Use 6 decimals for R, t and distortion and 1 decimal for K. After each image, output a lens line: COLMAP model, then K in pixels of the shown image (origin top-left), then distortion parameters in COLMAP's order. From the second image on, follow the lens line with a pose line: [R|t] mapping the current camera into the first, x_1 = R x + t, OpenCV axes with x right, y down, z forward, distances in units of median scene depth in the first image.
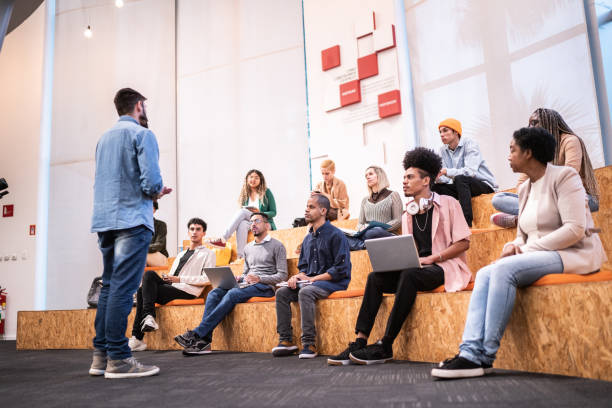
lens RADIAL K [[633.0, 0, 306.0], [0, 633.0, 204.0], [0, 0, 1]] dist [0.010565, 0.009361]
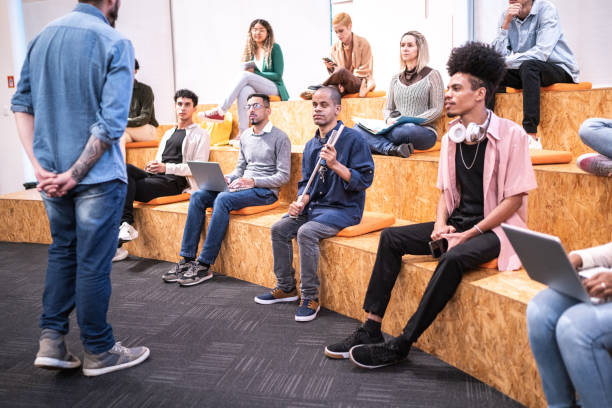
lens RADIAL K [[647.7, 0, 296.8], [0, 647.7, 202.2], [0, 0, 1]] dist [-0.072990, 0.218358]
pose [[0.997644, 0.020887, -0.065348, 0.031222], [-0.000644, 0.955334, 0.295528, -0.101041], [0.068602, -0.294790, 0.953096, 0.225235]]
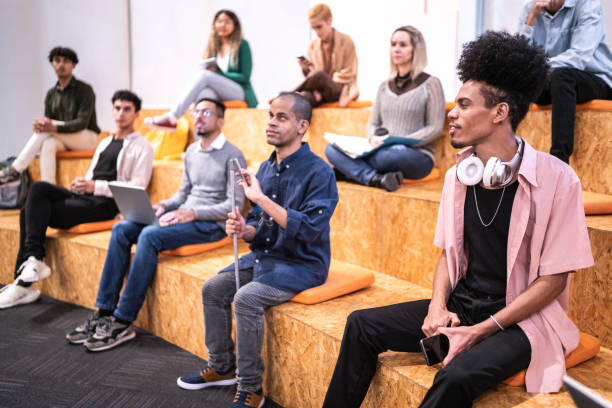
lens RADIAL K [[647.7, 0, 296.8], [0, 647.7, 202.2], [0, 0, 1]] dist [-0.072990, 0.218358]
pose [[0.997162, 0.054900, -0.051522, 0.053801], [-0.037784, 0.956808, 0.288253, -0.079504], [0.065122, -0.285488, 0.956167, 0.414541]]
